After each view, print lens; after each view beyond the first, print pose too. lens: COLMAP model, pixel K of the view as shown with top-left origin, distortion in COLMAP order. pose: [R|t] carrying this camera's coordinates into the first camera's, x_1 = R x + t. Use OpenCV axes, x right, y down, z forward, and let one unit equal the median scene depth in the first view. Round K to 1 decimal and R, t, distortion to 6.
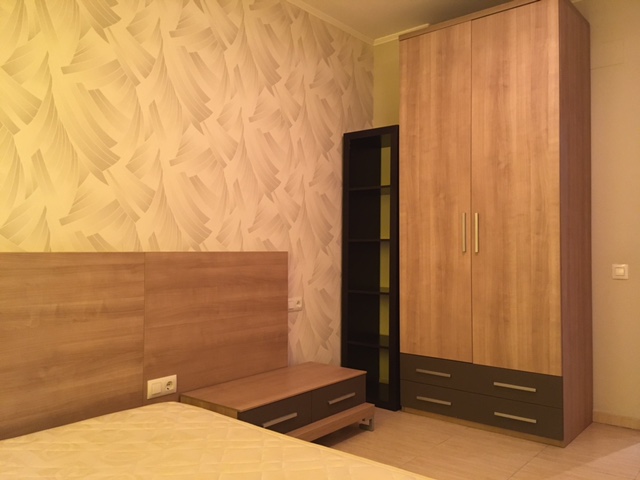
lens RADIAL K [[548.0, 0, 325.5], [0, 548.0, 239.9], [0, 0, 1]] dist [0.083626, -0.101185]
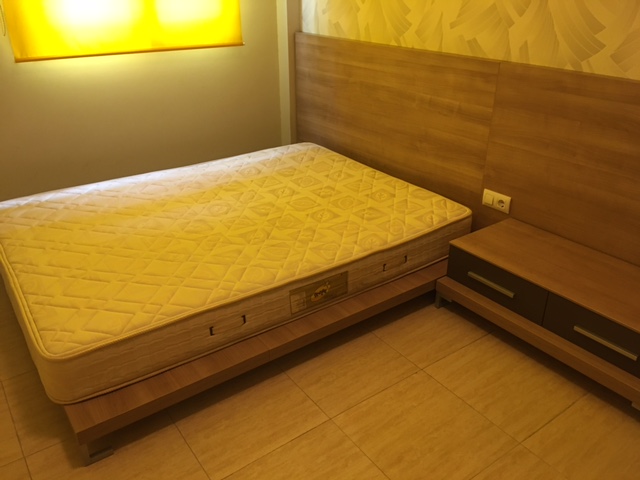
lens RADIAL K [[548.0, 0, 325.7], [0, 548.0, 244.9], [0, 0, 1]] dist [0.083626, -0.101185]
pose [[-0.256987, 0.428023, -0.866460, 0.738931], [0.014667, 0.898196, 0.439350, -0.123713], [0.966304, 0.100199, -0.237103, 0.970981]]
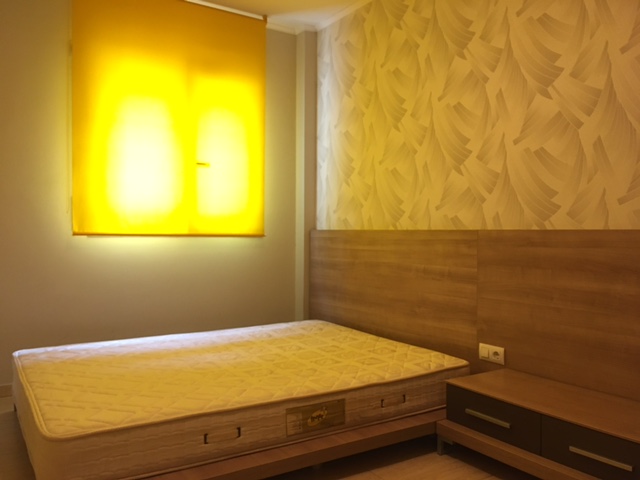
lens RADIAL K [[548.0, 0, 326.8], [0, 548.0, 241.3], [0, 0, 1]] dist [0.083626, -0.101185]
pose [[-0.299771, 0.013133, -0.953921, 0.858198], [0.011817, 0.999880, 0.010052, 0.030700], [0.953938, -0.008259, -0.299890, 1.047236]]
